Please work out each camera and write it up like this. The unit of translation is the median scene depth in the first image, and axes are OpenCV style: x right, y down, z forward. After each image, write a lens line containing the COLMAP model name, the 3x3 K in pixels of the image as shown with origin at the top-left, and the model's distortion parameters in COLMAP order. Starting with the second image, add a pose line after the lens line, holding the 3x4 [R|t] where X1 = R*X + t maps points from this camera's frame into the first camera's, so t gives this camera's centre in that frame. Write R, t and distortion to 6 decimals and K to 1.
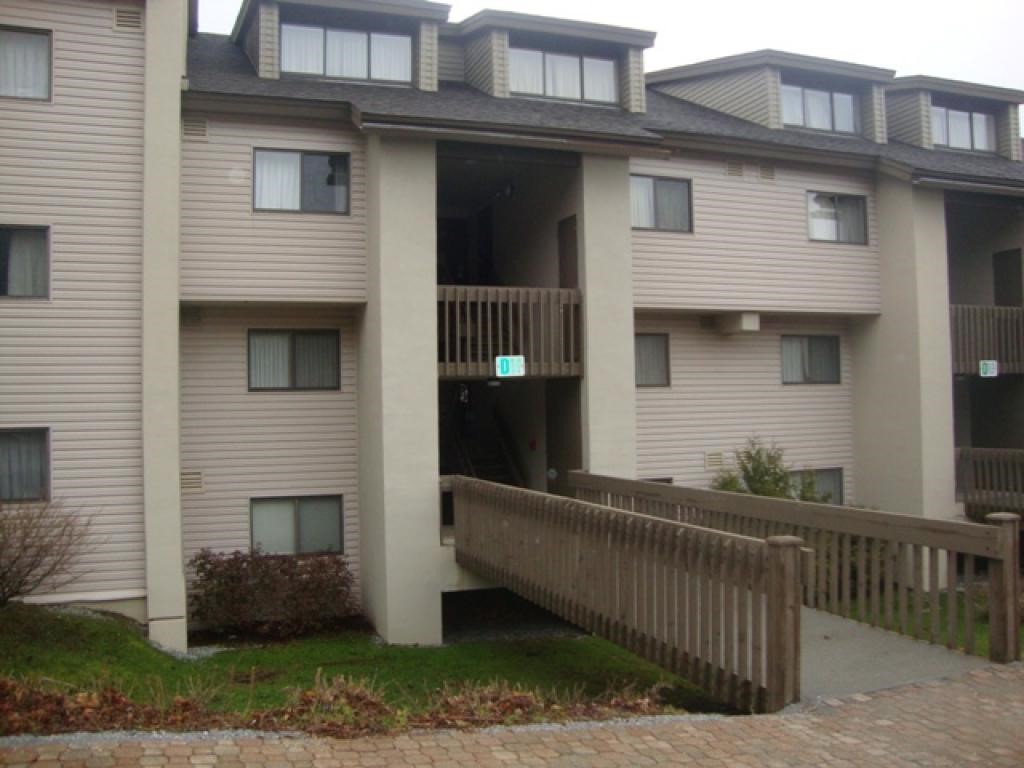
lens RADIAL K [[927.7, 0, 509.5], [0, 927.7, 385.2], [0, 0, 1]] dist [-0.149440, 0.094136]
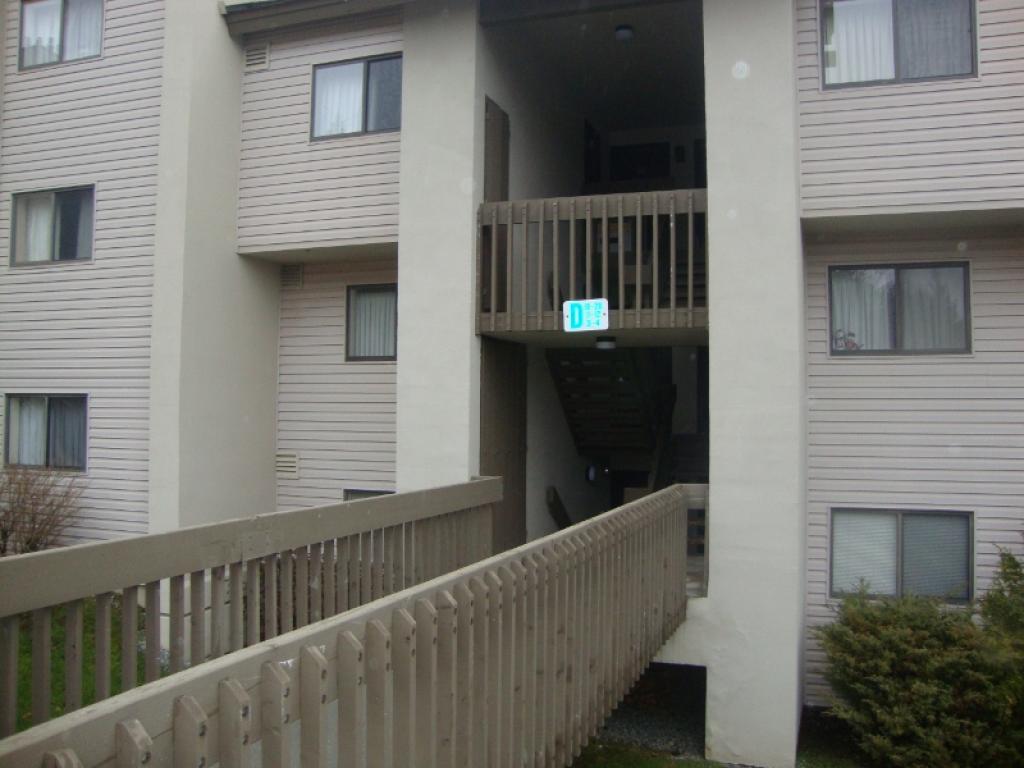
lens RADIAL K [[927.7, 0, 513.0], [0, 927.7, 382.9], [0, 0, 1]] dist [-0.149440, 0.094136]
pose [[0.768364, 0.002350, -0.640009, 0.380040], [-0.009430, 0.999926, -0.007649, 0.032665], [0.639944, 0.011913, 0.768329, 0.470056]]
